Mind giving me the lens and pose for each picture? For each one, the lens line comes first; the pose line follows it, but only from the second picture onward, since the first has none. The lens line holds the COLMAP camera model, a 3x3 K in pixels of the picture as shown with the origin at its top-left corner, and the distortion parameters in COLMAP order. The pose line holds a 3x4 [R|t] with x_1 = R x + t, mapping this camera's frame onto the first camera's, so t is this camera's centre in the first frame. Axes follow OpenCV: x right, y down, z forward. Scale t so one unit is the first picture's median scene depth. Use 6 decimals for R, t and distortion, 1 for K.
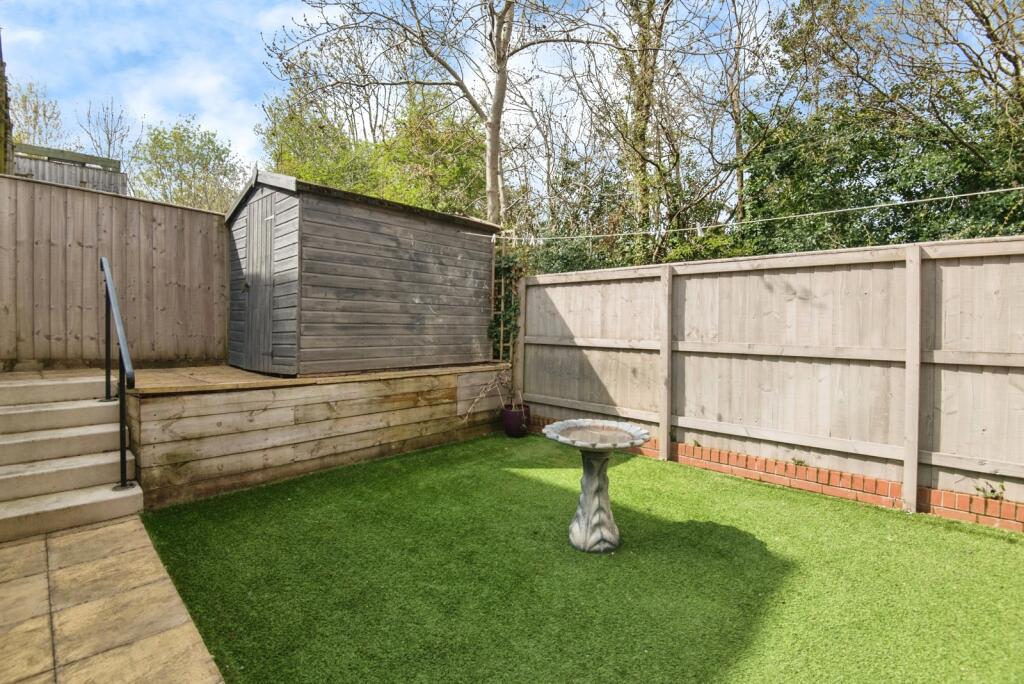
lens RADIAL K [[478.2, 0, 504.6], [0, 478.2, 335.6], [0, 0, 1]] dist [-0.000095, -0.018647]
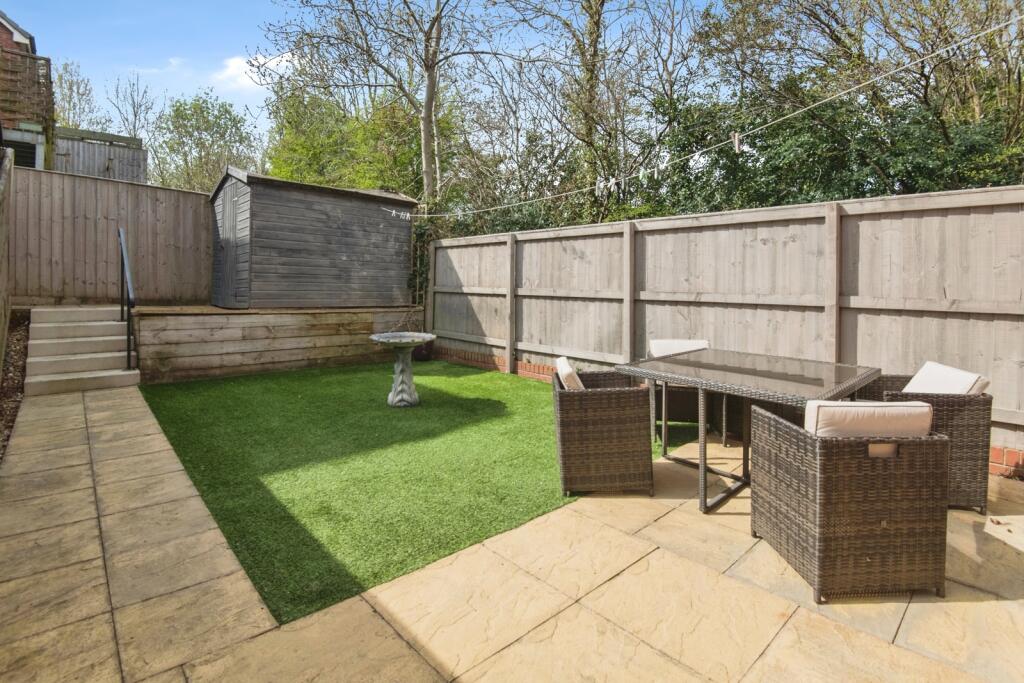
lens RADIAL K [[490.2, 0, 511.5], [0, 490.2, 301.2], [0, 0, 1]] dist [0.000426, -0.021510]
pose [[0.999084, 0.008900, -0.041863, 0.393725], [-0.008626, 0.999940, 0.006703, 0.039617], [0.041920, -0.006336, 0.999101, -0.420111]]
